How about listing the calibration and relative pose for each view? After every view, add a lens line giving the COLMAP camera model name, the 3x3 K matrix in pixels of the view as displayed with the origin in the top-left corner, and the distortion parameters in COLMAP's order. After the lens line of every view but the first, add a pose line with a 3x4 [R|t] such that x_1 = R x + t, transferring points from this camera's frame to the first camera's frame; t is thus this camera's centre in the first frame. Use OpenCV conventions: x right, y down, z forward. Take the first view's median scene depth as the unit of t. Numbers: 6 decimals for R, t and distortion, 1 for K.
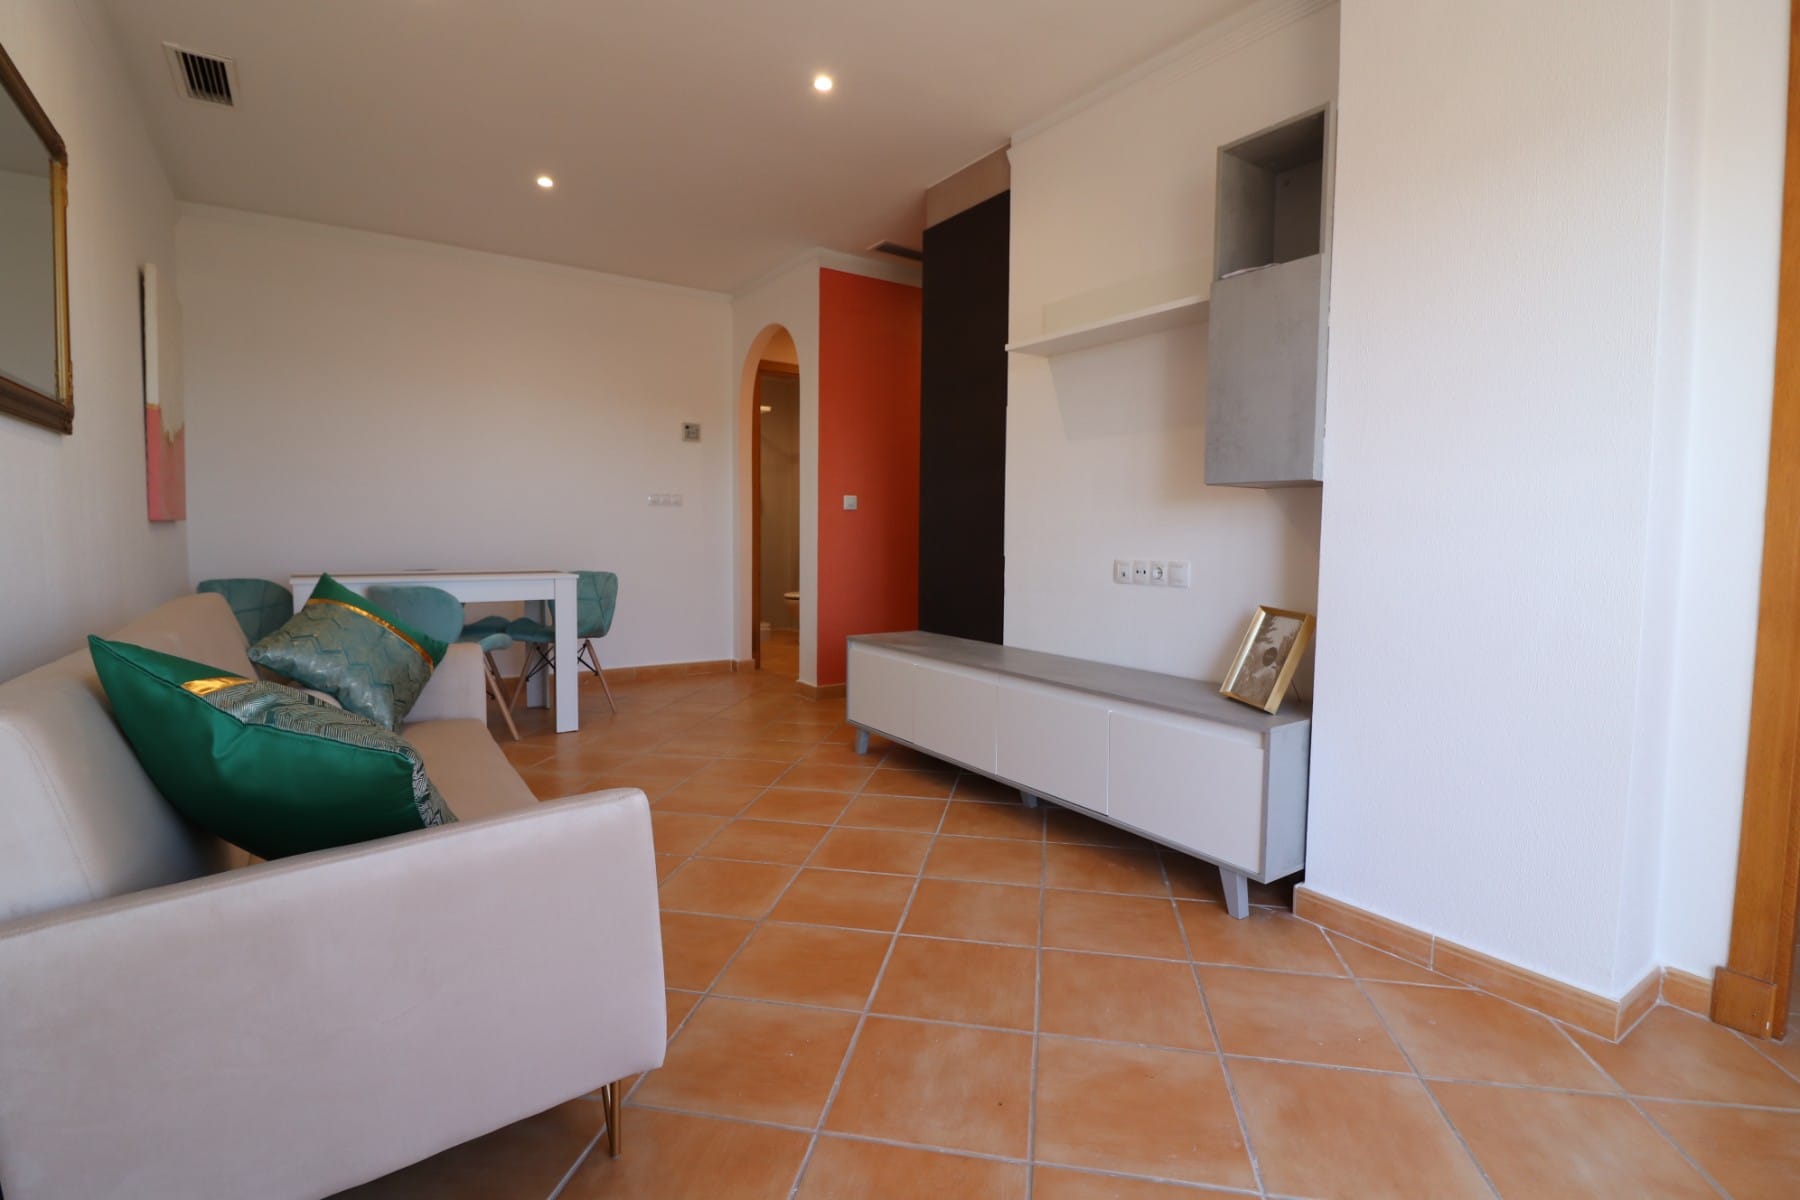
lens RADIAL K [[843.2, 0, 895.7], [0, 843.2, 590.1], [0, 0, 1]] dist [-0.014357, -0.006549]
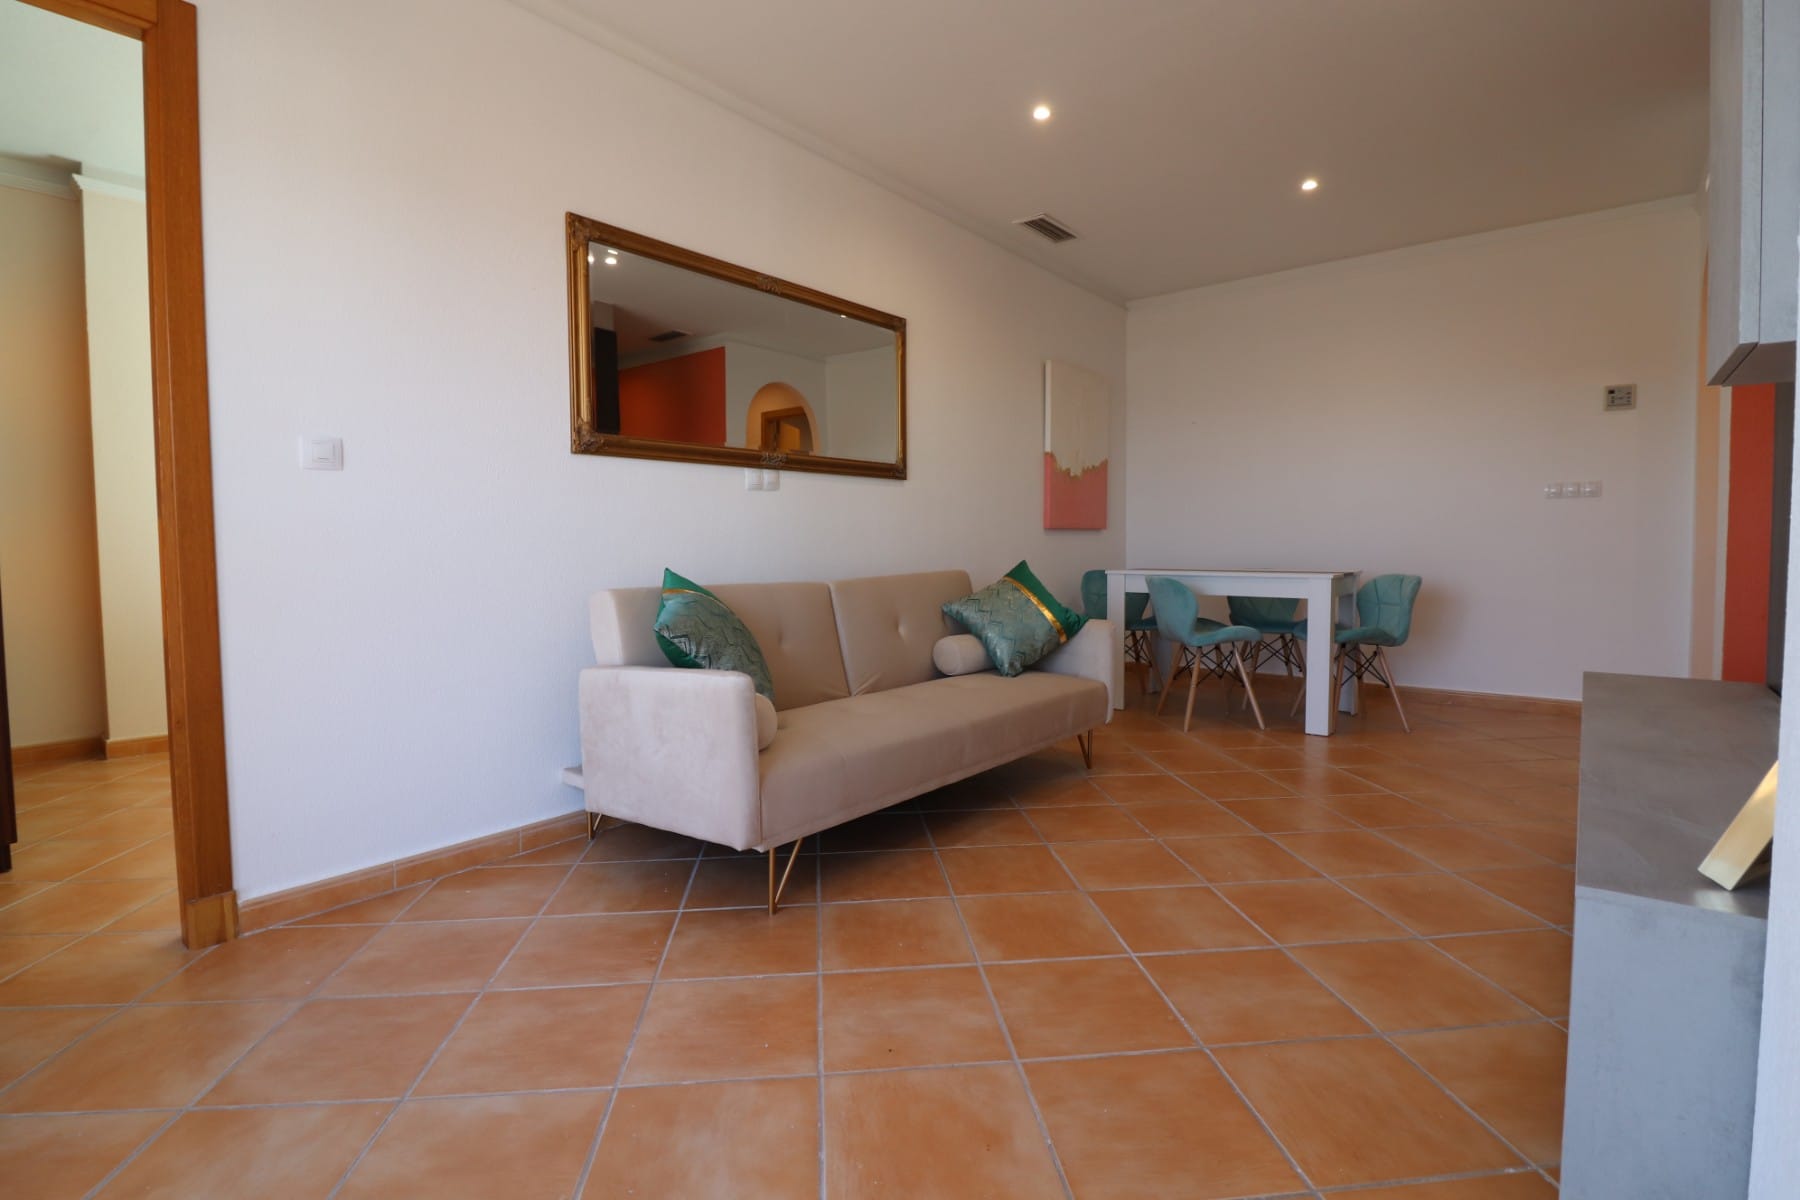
lens RADIAL K [[843.2, 0, 898.5], [0, 843.2, 594.3], [0, 0, 1]] dist [-0.014357, -0.006549]
pose [[0.272347, 0.045839, -0.961107, 0.749935], [-0.058615, 0.997800, 0.030980, 0.005355], [0.960412, 0.047898, 0.274434, 0.465501]]
